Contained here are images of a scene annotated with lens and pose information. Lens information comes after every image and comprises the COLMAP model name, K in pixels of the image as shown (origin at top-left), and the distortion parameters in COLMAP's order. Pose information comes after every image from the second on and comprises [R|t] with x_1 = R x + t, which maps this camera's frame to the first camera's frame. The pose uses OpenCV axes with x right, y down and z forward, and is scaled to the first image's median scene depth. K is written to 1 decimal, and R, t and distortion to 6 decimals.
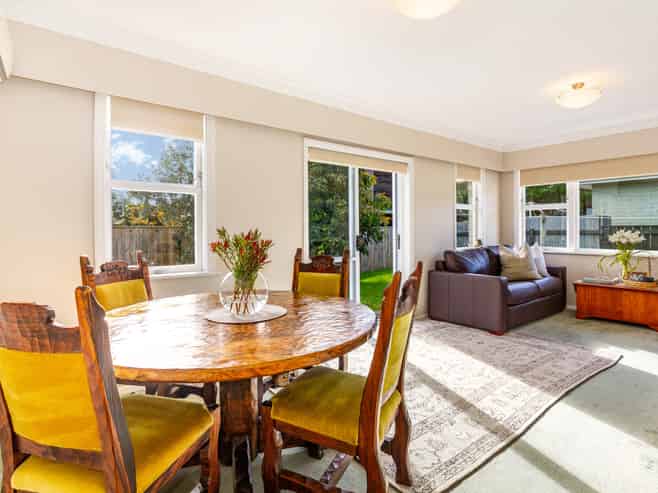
lens RADIAL K [[358.6, 0, 329.0], [0, 358.6, 246.5], [0, 0, 1]] dist [-0.054401, -0.000113]
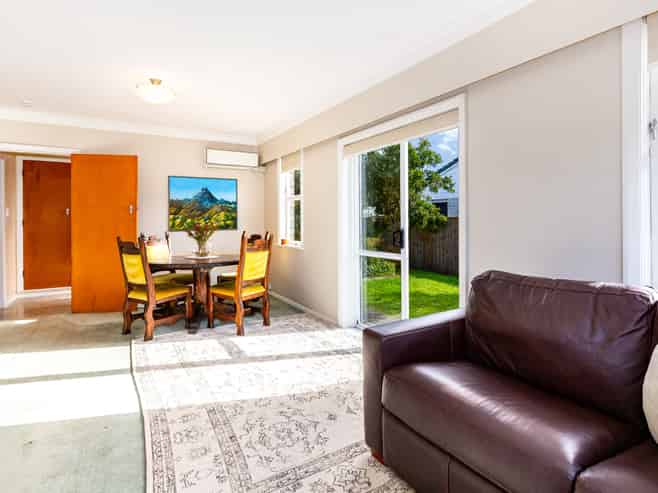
lens RADIAL K [[356.9, 0, 329.0], [0, 356.9, 246.5], [0, 0, 1]] dist [0.003673, 0.000465]
pose [[-0.115880, 0.097236, -0.988492, 1.296085], [-0.010783, 0.995015, 0.099142, -0.104338], [0.993205, 0.022147, -0.114254, 1.355954]]
